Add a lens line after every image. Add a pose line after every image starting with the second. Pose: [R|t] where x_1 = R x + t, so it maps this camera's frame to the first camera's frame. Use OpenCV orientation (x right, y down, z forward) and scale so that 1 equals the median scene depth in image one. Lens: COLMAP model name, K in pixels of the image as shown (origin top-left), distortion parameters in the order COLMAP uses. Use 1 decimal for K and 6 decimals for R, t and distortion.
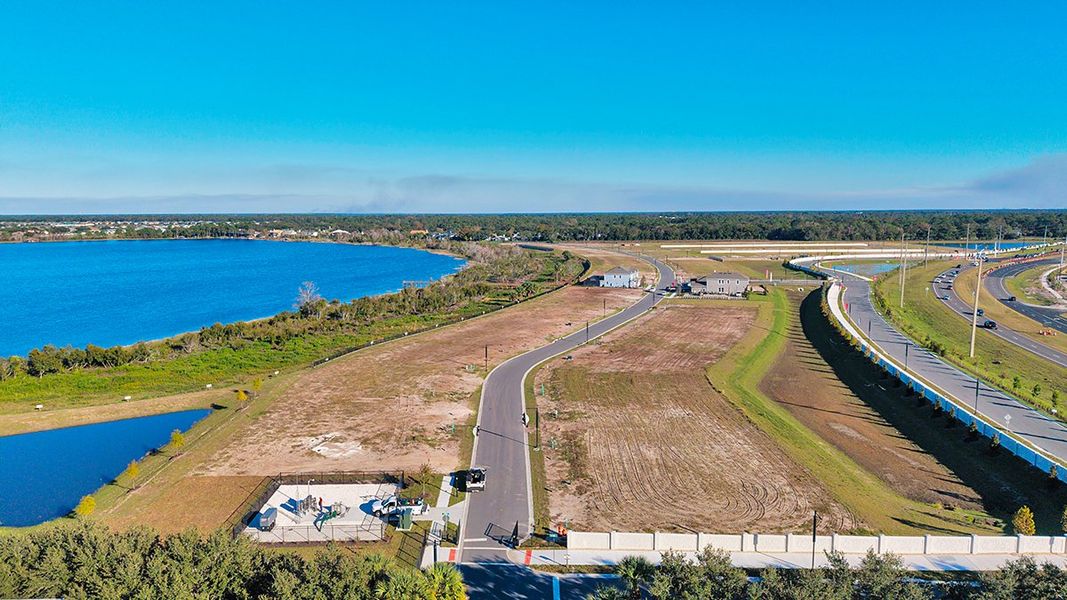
lens RADIAL K [[715.4, 0, 533.5], [0, 715.4, 300.0], [0, 0, 1]] dist [0.050585, -0.054274]
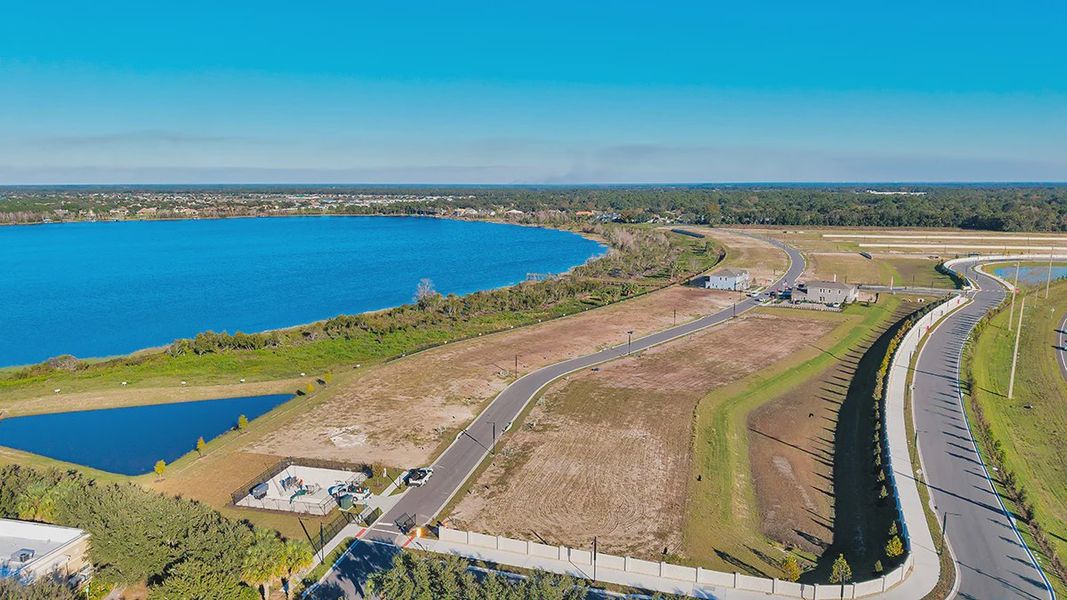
lens RADIAL K [[711.9, 0, 533.5], [0, 711.9, 300.0], [0, 0, 1]] dist [0.075882, -0.121424]
pose [[0.963650, 0.048726, -0.262686, 0.314793], [-0.037611, 0.998178, 0.047180, -0.101358], [0.264506, -0.035585, 0.963727, -0.141299]]
